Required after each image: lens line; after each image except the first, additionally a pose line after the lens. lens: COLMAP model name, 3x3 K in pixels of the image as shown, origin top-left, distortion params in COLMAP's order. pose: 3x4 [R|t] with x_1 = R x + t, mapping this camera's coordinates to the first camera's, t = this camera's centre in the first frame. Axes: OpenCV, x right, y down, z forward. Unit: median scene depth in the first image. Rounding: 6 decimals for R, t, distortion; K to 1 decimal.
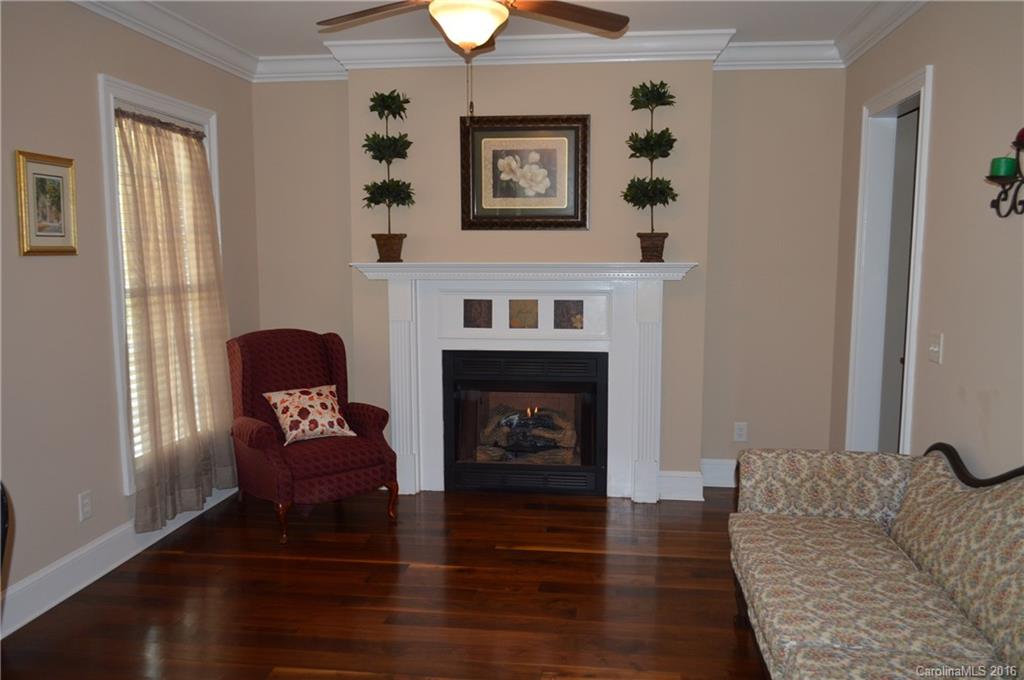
lens RADIAL K [[844.2, 0, 508.2], [0, 844.2, 368.9], [0, 0, 1]] dist [0.008019, 0.011455]
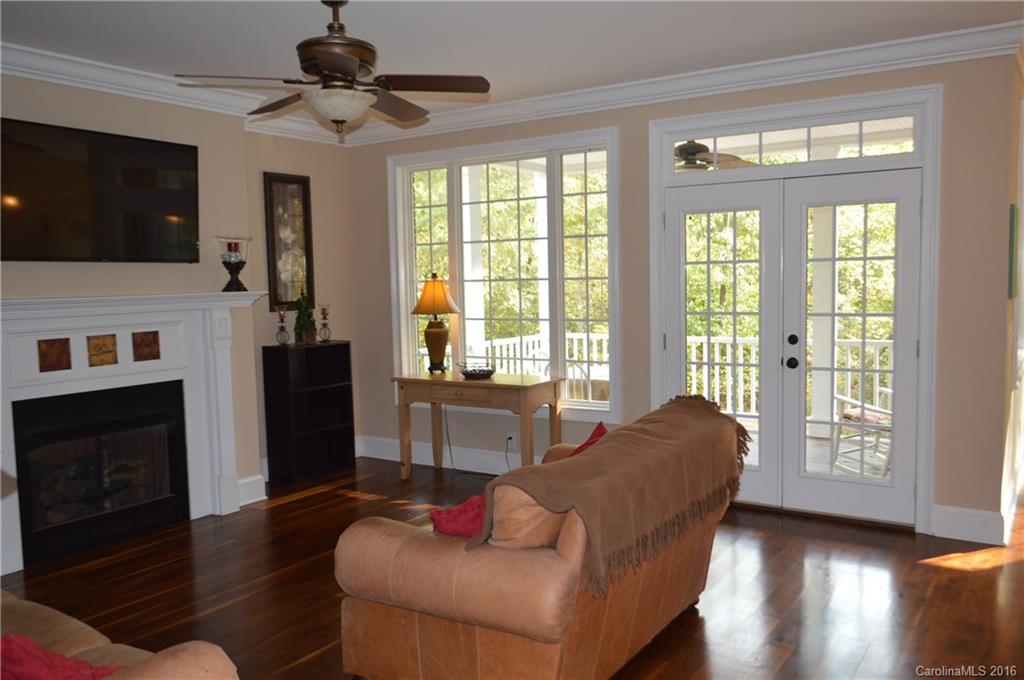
lens RADIAL K [[844.2, 0, 517.2], [0, 844.2, 340.8], [0, 0, 1]] dist [0.008019, 0.011455]
pose [[0.435098, -0.078479, 0.896957, -0.628368], [0.150859, 0.988466, 0.013307, -0.018119], [-0.887655, 0.129524, 0.441918, 0.169079]]
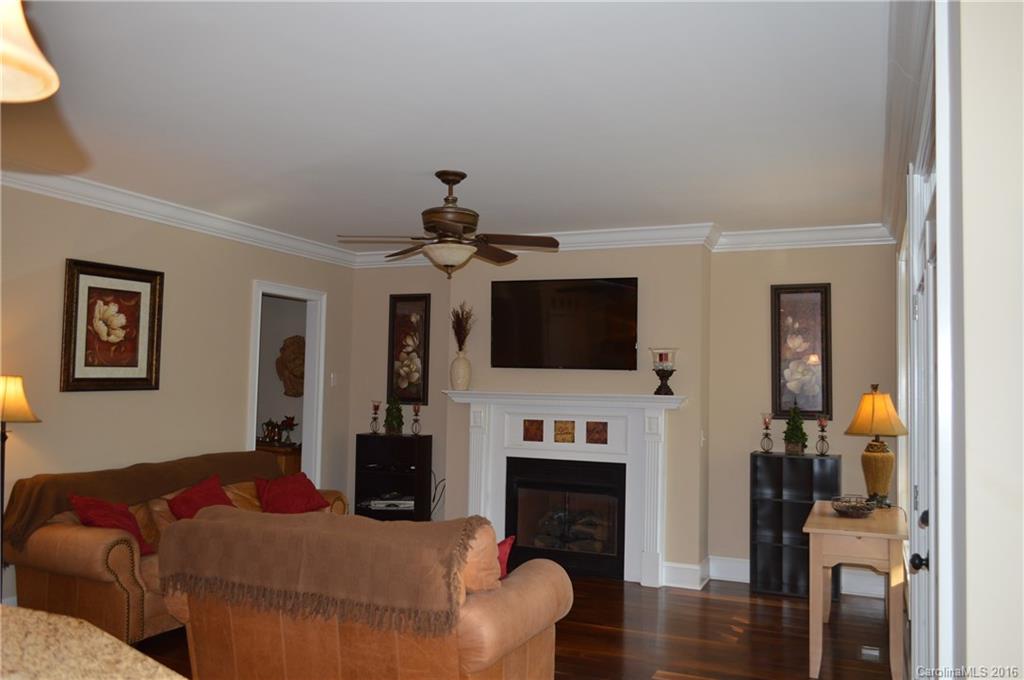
lens RADIAL K [[844.2, 0, 506.3], [0, 844.2, 341.0], [0, 0, 1]] dist [0.008019, 0.011455]
pose [[0.954674, 0.003439, -0.297632, 0.324935], [-0.063944, 0.978956, -0.193793, 0.058583], [0.290702, 0.204041, 0.934804, -0.295796]]
